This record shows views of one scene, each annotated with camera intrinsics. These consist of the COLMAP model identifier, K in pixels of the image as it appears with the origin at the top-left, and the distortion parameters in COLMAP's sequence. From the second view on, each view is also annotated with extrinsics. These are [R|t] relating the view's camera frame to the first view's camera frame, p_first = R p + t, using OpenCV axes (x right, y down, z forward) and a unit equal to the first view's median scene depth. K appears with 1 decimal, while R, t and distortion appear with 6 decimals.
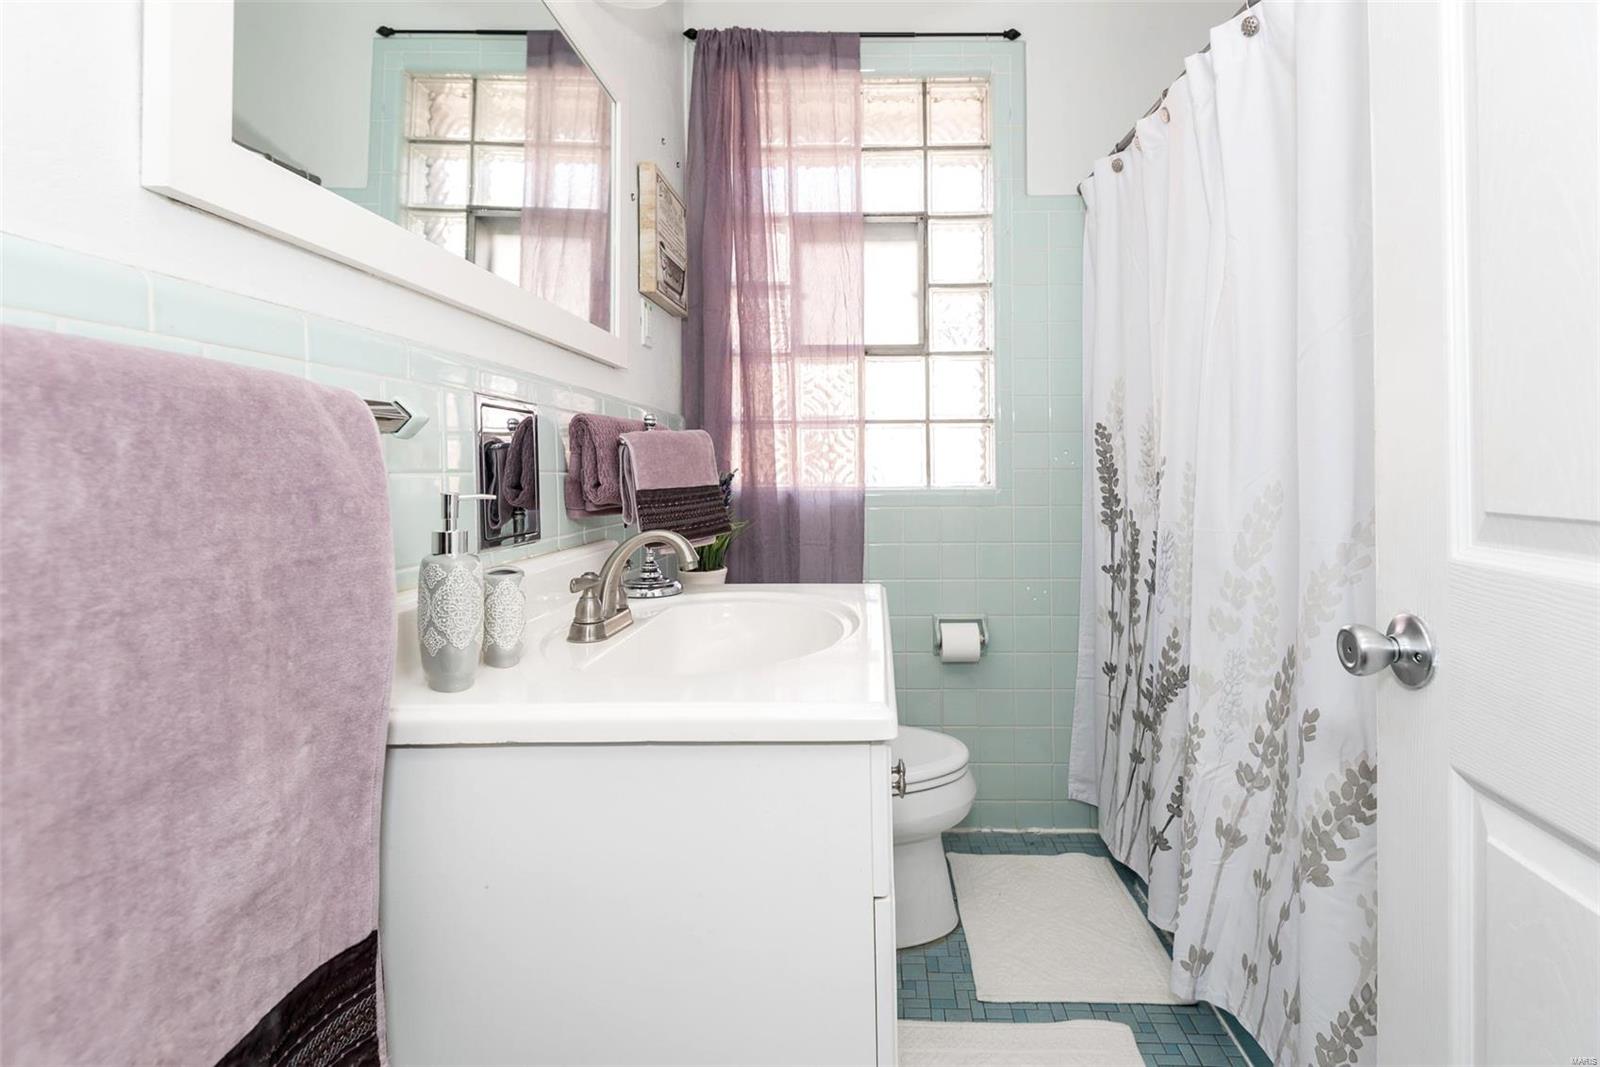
lens RADIAL K [[791.7, 0, 801.0], [0, 791.7, 512.4], [0, 0, 1]] dist [0.019861, -0.021753]
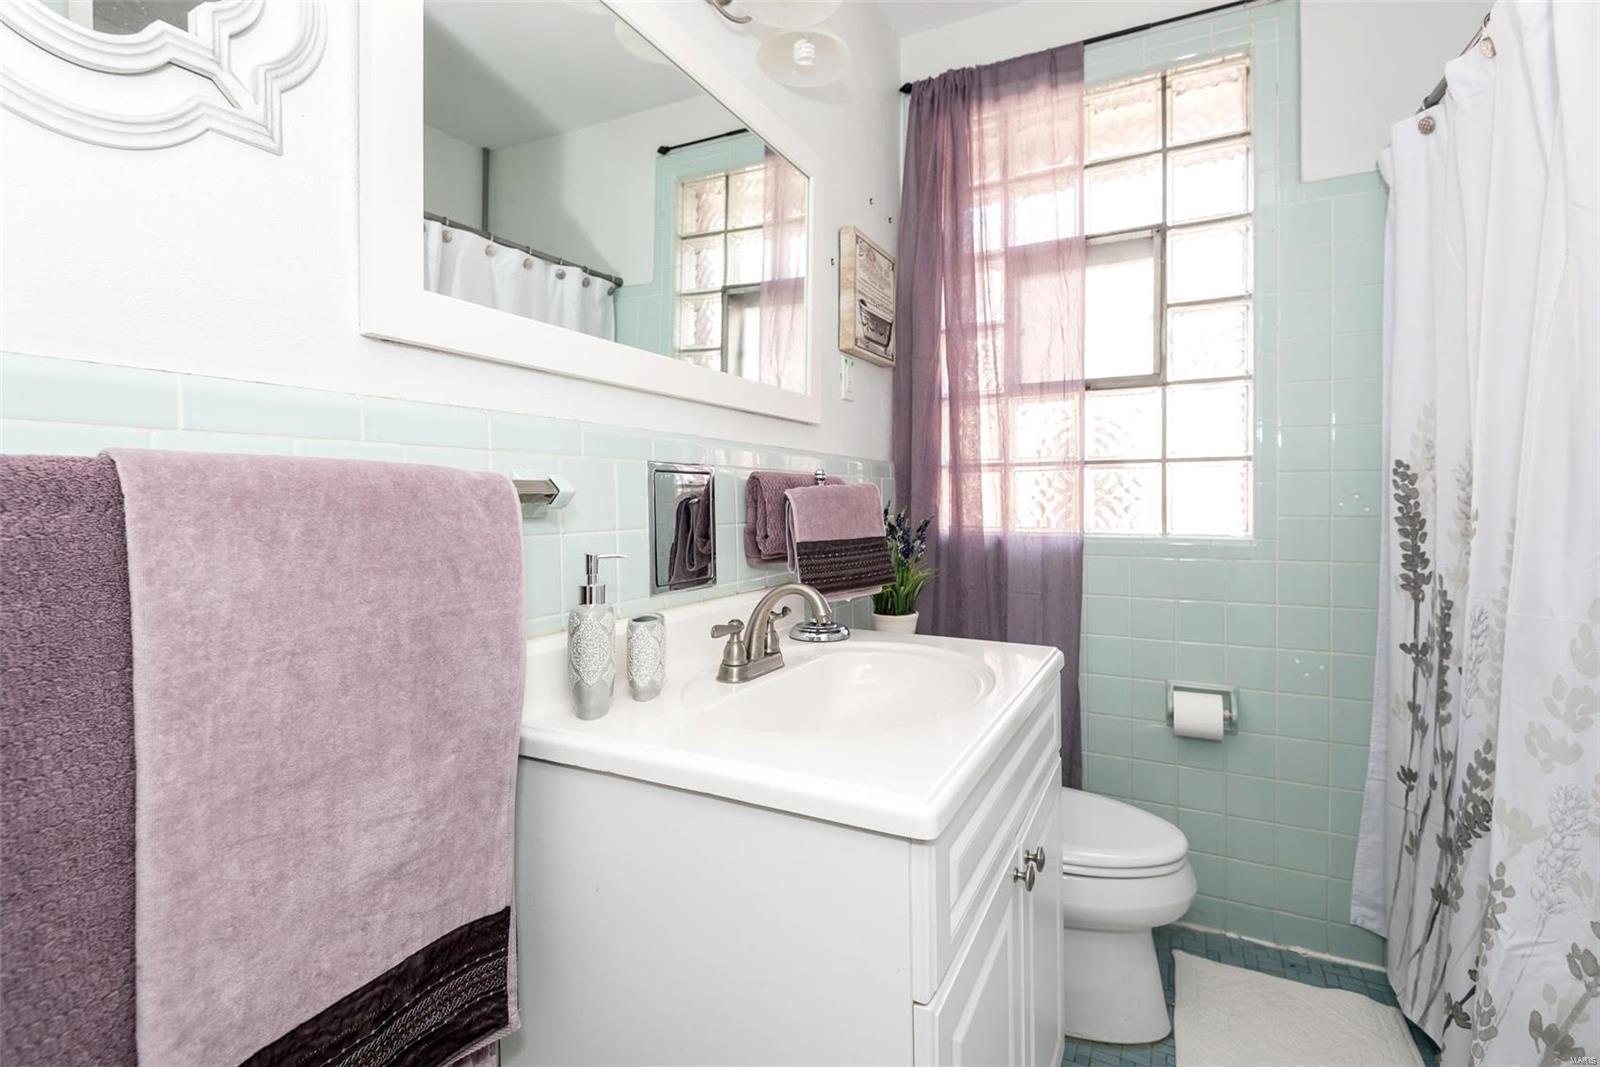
lens RADIAL K [[730.3, 0, 800.0], [0, 730.3, 533.5], [0, 0, 1]] dist [0.020971, -0.024607]
pose [[0.886840, 0.024287, -0.461438, 0.190591], [-0.017616, 0.999669, 0.018759, -0.044401], [0.461741, -0.008507, 0.886974, 0.093968]]
